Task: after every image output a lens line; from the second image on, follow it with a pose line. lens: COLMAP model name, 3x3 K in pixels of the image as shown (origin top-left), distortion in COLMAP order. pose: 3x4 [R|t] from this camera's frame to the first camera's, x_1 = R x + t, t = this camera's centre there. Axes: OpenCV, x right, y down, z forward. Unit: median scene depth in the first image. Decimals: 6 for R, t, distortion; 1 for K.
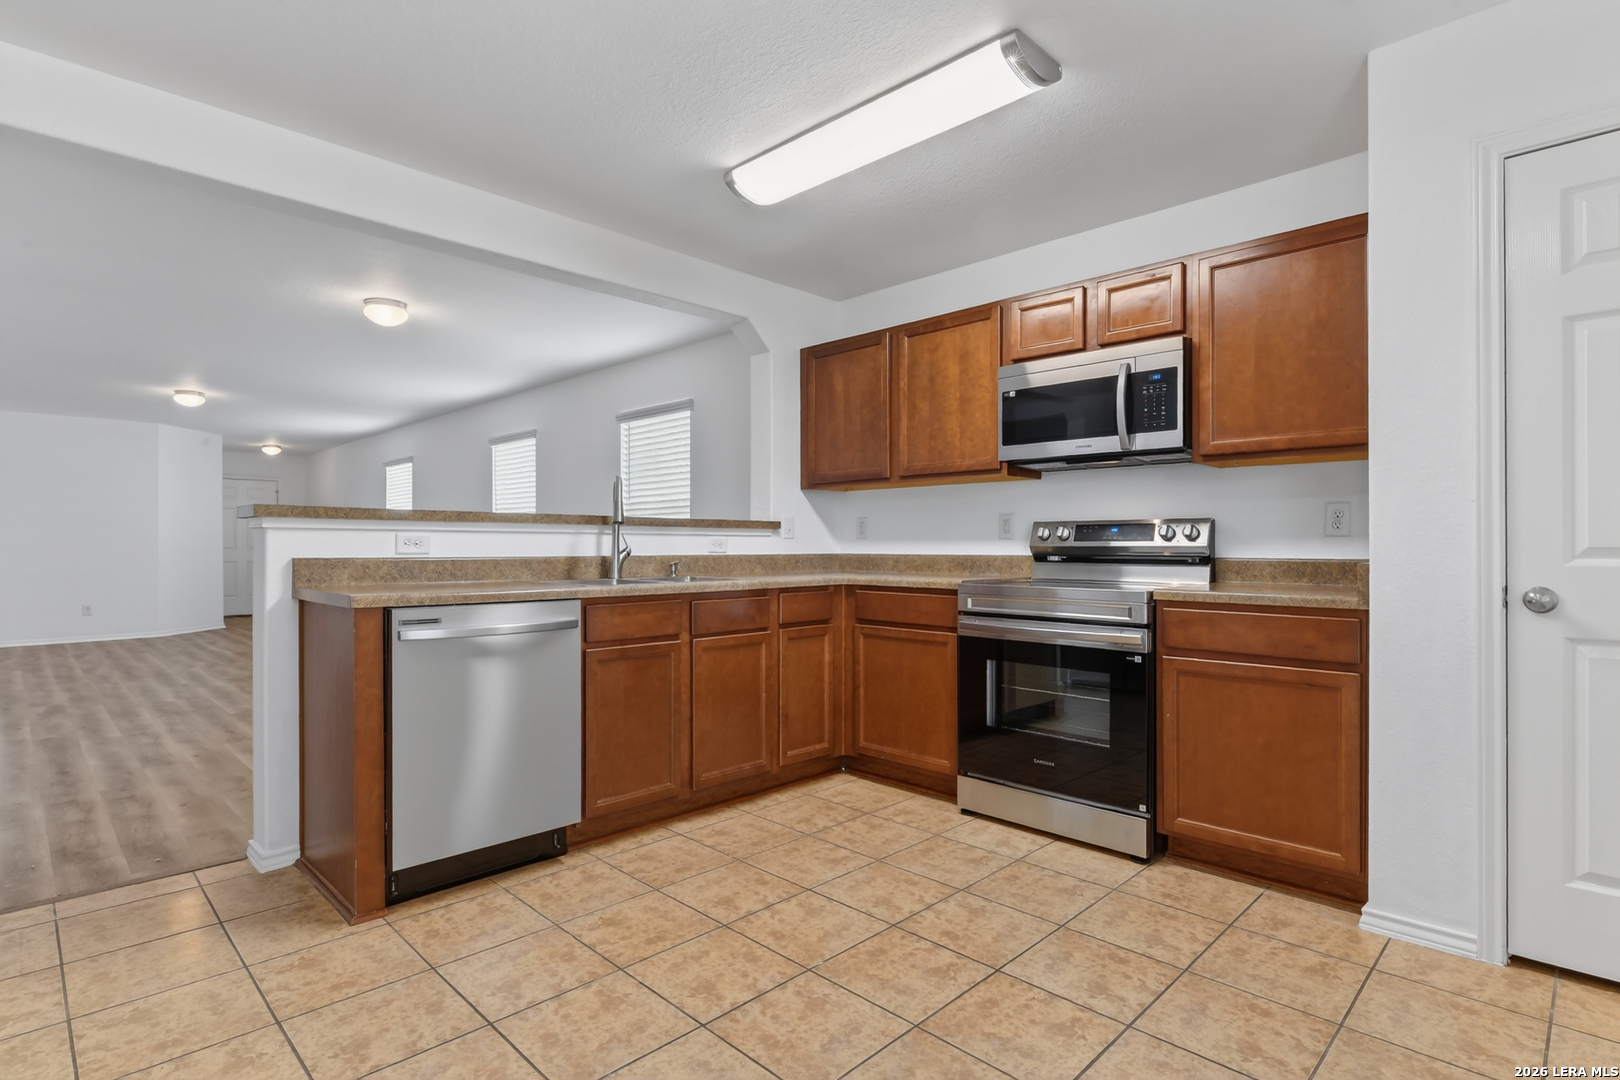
lens RADIAL K [[809.3, 0, 804.6], [0, 809.3, 543.6], [0, 0, 1]] dist [-0.006447, -0.000931]
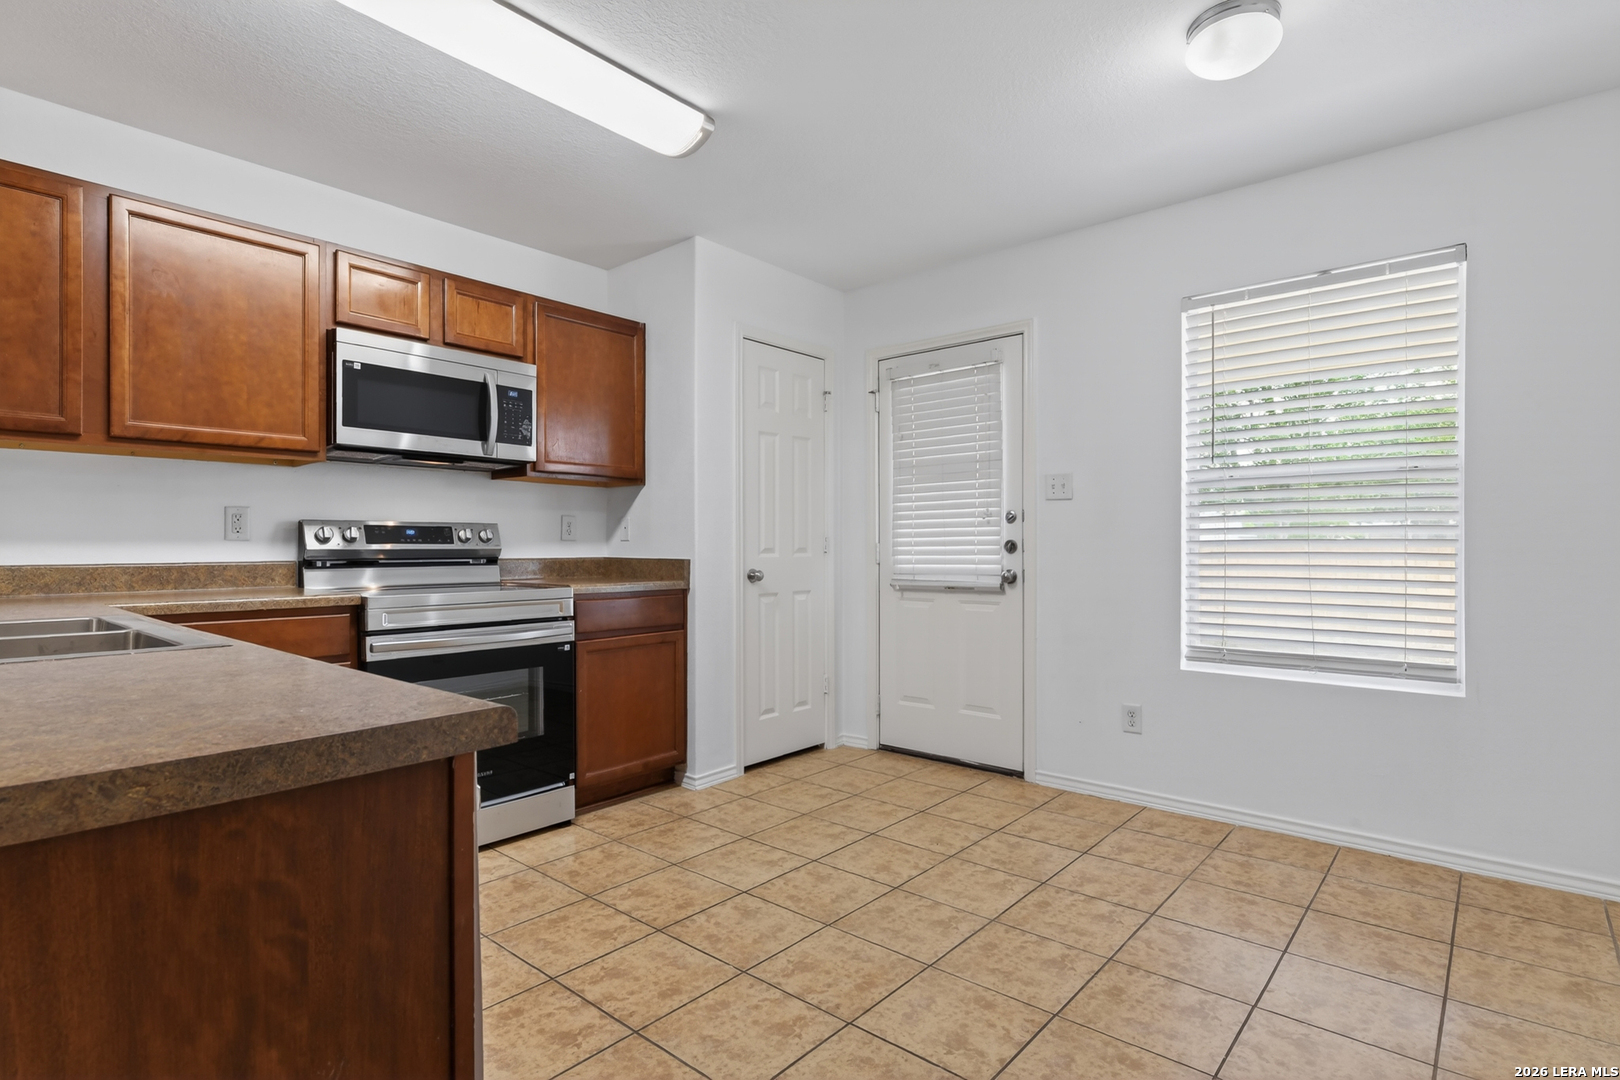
lens RADIAL K [[809.3, 0, 804.6], [0, 809.3, 543.6], [0, 0, 1]] dist [-0.006447, -0.000931]
pose [[-0.072565, 0.001981, 0.997362, -0.654478], [-0.000044, 0.999998, -0.001989, -0.001190], [-0.997364, -0.000188, -0.072565, 0.652906]]
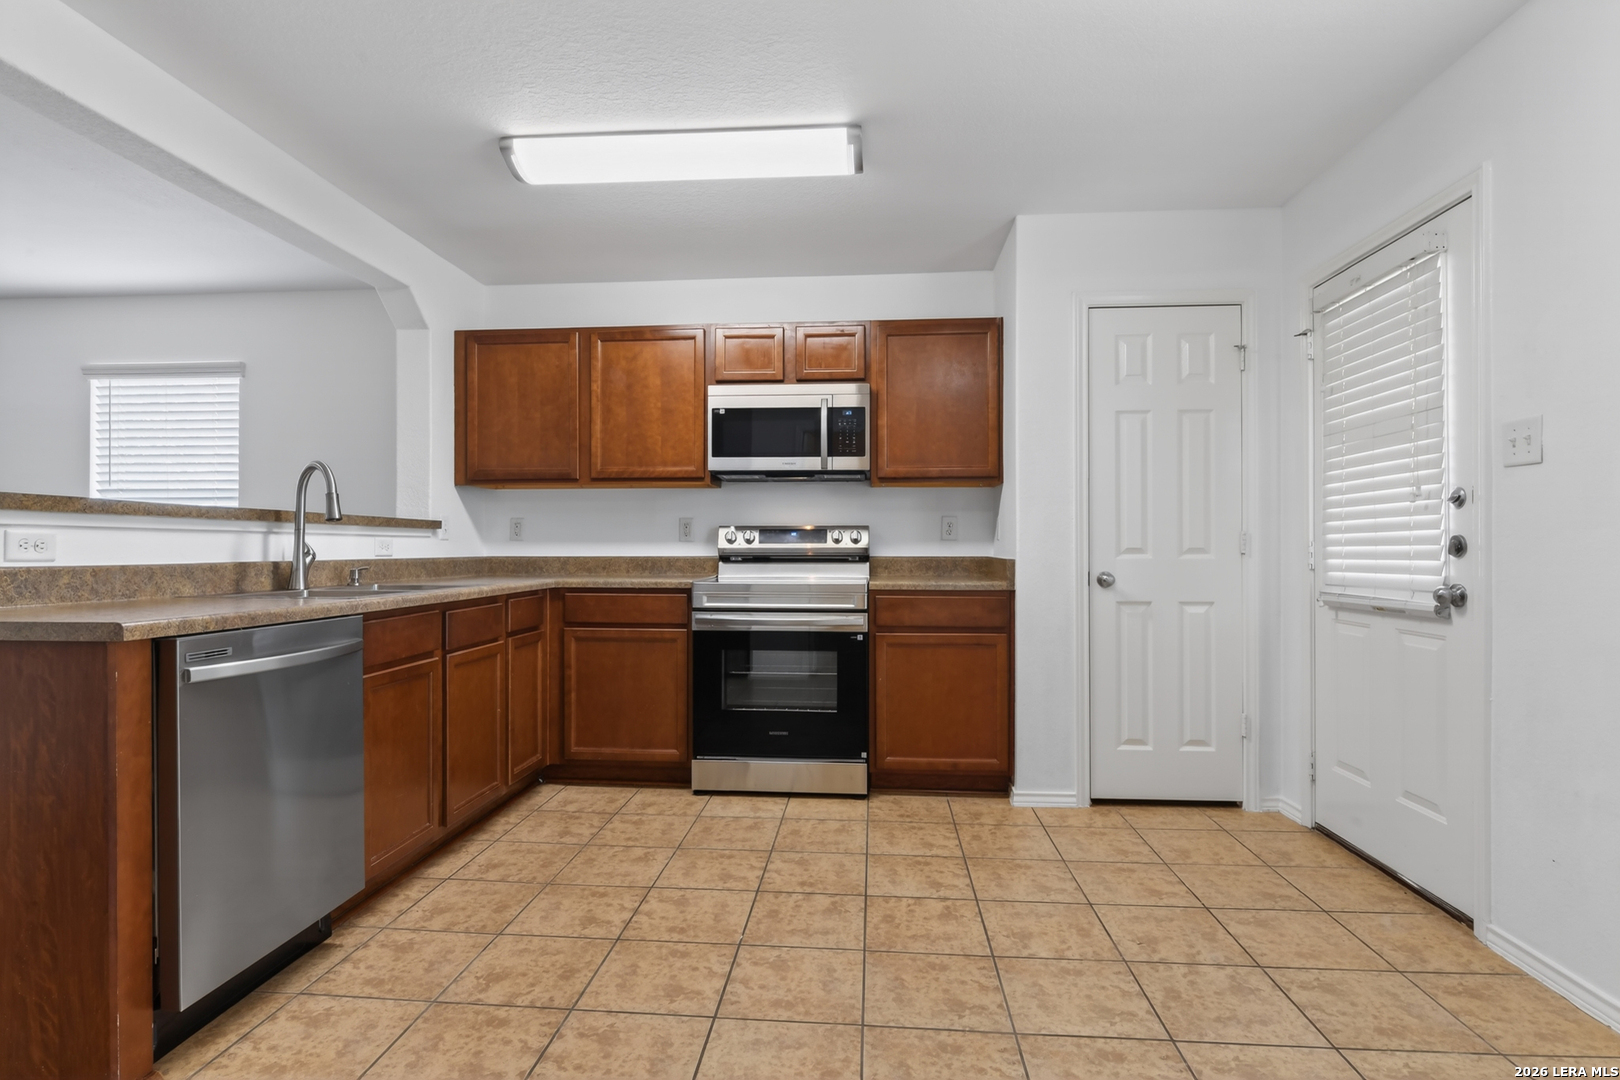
lens RADIAL K [[806.3, 0, 805.2], [0, 806.3, 540.0], [0, 0, 1]] dist [-0.004200, -0.001822]
pose [[0.764098, 0.004862, 0.645082, -0.403500], [-0.000143, 0.999973, -0.007366, 0.000657], [-0.645100, 0.005536, 0.764078, 0.083700]]
